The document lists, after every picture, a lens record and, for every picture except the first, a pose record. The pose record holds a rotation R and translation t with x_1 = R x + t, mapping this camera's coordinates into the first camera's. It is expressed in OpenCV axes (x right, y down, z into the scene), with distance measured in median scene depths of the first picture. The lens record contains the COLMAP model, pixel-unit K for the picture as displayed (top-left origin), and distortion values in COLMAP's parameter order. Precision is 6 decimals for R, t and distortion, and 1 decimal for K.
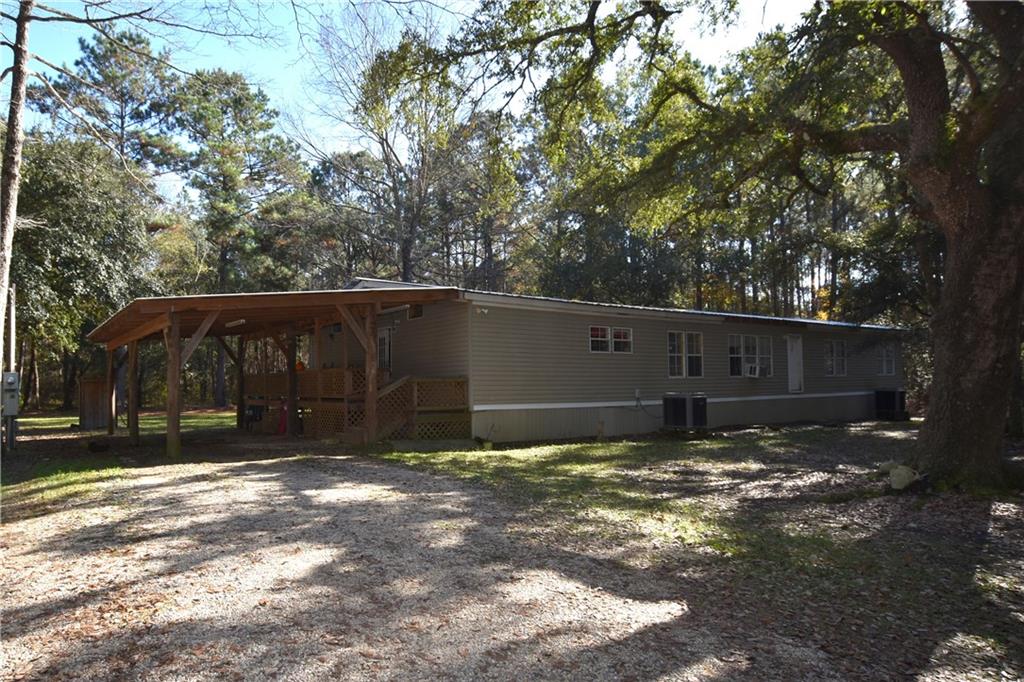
lens RADIAL K [[657.4, 0, 481.6], [0, 657.4, 355.7], [0, 0, 1]] dist [-0.009951, -0.001165]
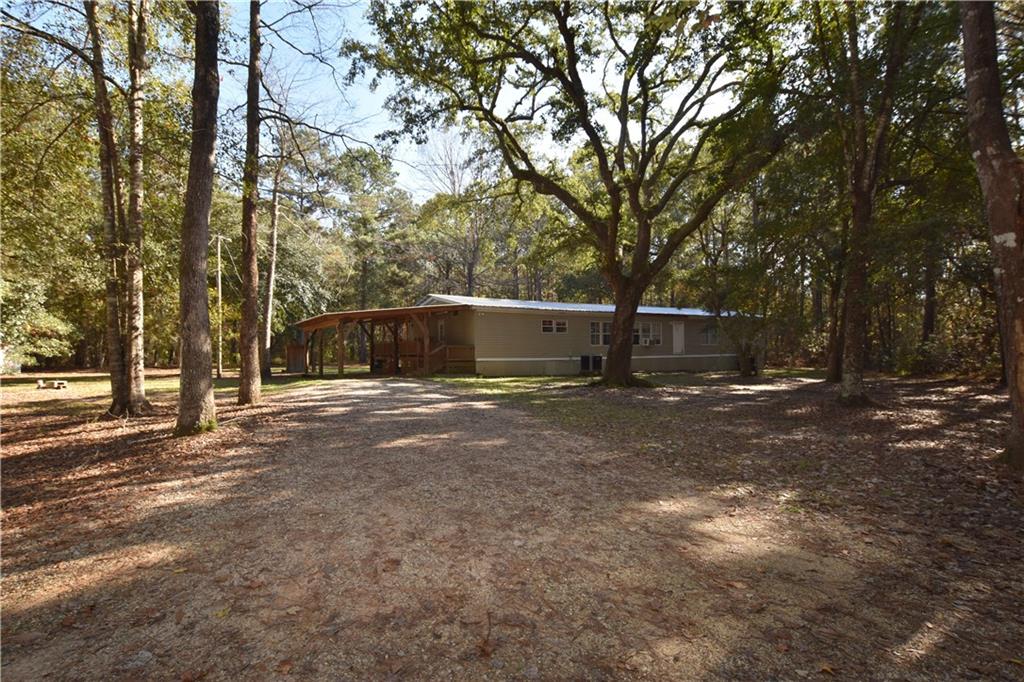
lens RADIAL K [[441.9, 0, 514.9], [0, 441.9, 341.7], [0, 0, 1]] dist [-0.016383, -0.000605]
pose [[0.998868, 0.002835, -0.047480, 0.112495], [-0.001613, 0.999667, 0.025762, -0.010117], [0.047538, -0.025656, 0.998540, -0.269025]]
